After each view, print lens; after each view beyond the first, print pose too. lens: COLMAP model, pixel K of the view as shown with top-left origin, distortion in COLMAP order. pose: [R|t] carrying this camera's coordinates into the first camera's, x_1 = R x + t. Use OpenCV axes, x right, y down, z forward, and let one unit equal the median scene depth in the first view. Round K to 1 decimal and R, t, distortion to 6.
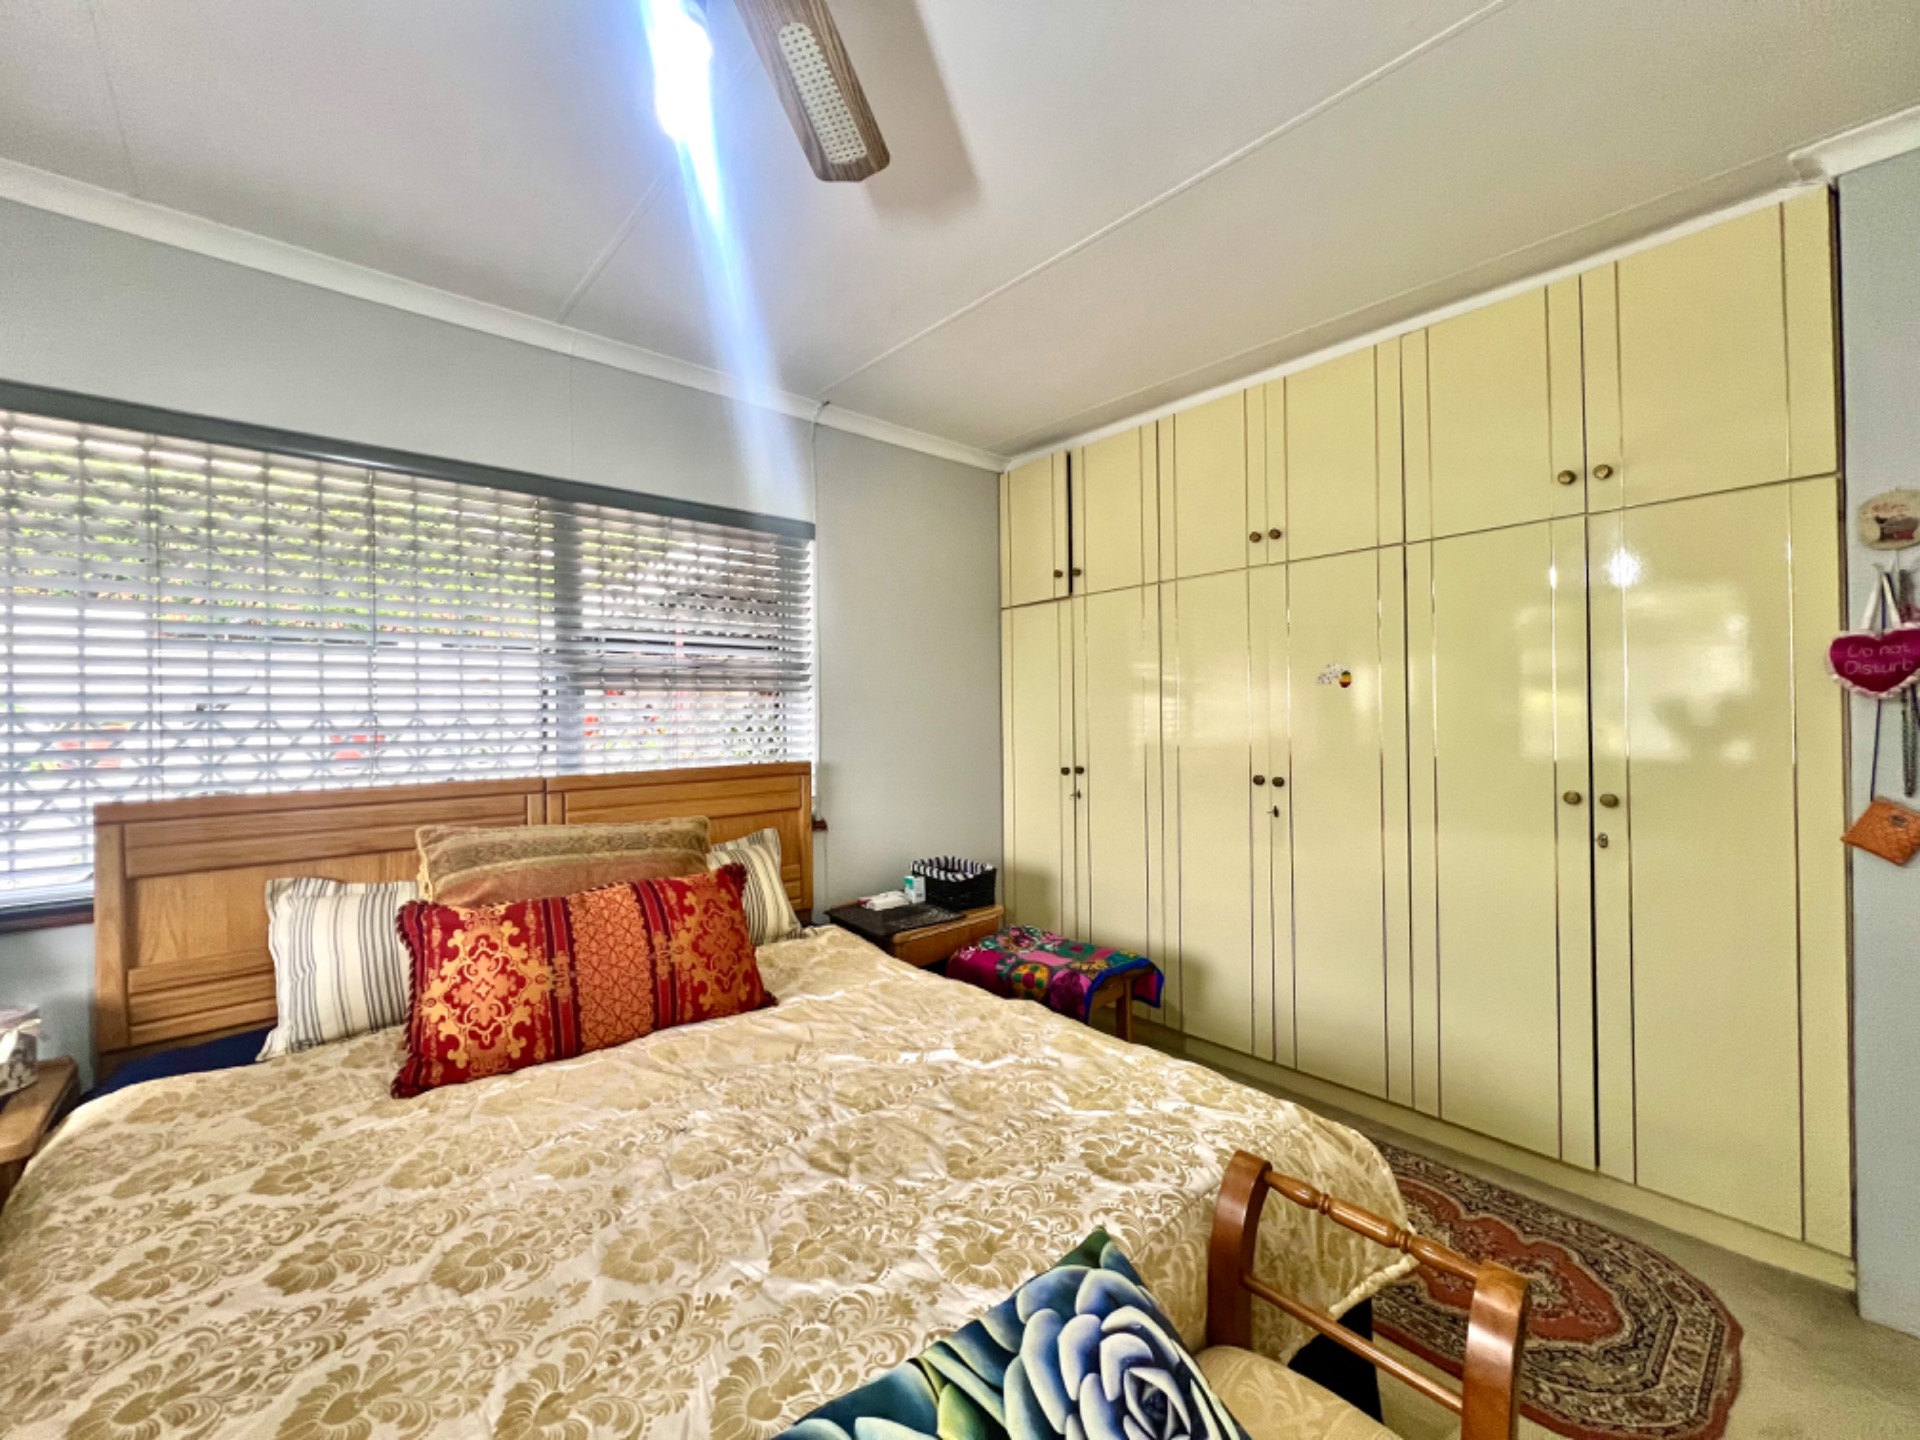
lens RADIAL K [[766.3, 0, 959.4], [0, 766.3, 721.1], [0, 0, 1]] dist [0.004502, 0.000248]
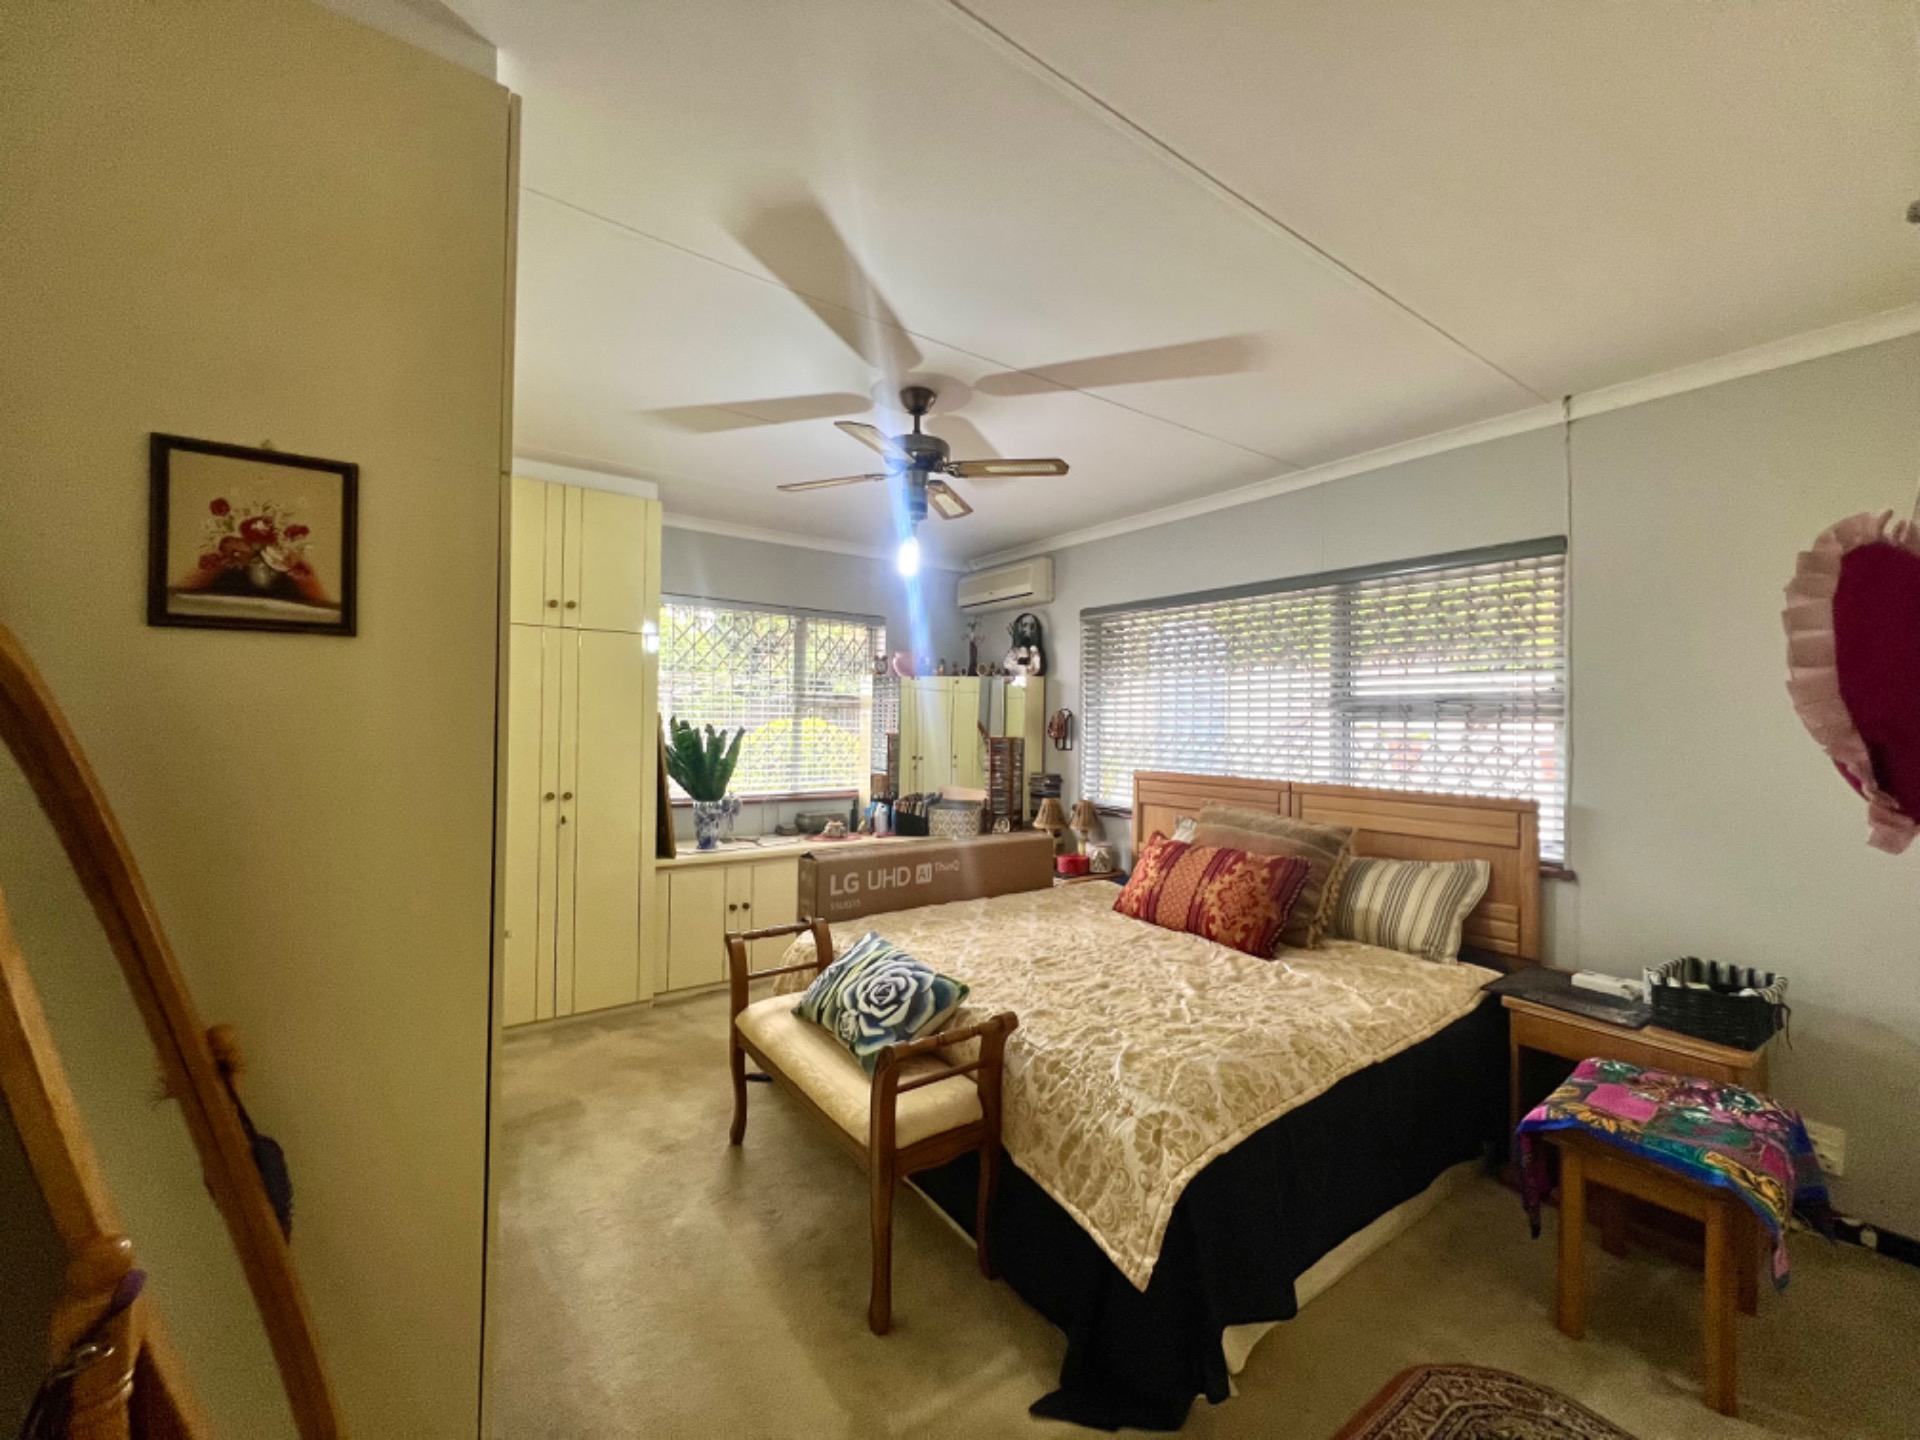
lens RADIAL K [[766.3, 0, 957.8], [0, 766.3, 715.9], [0, 0, 1]] dist [0.004502, 0.000248]
pose [[-0.104651, -0.004812, -0.994497, 1.231382], [-0.026982, 0.999634, -0.001998, -0.042327], [0.994143, 0.026624, -0.104742, 0.633568]]
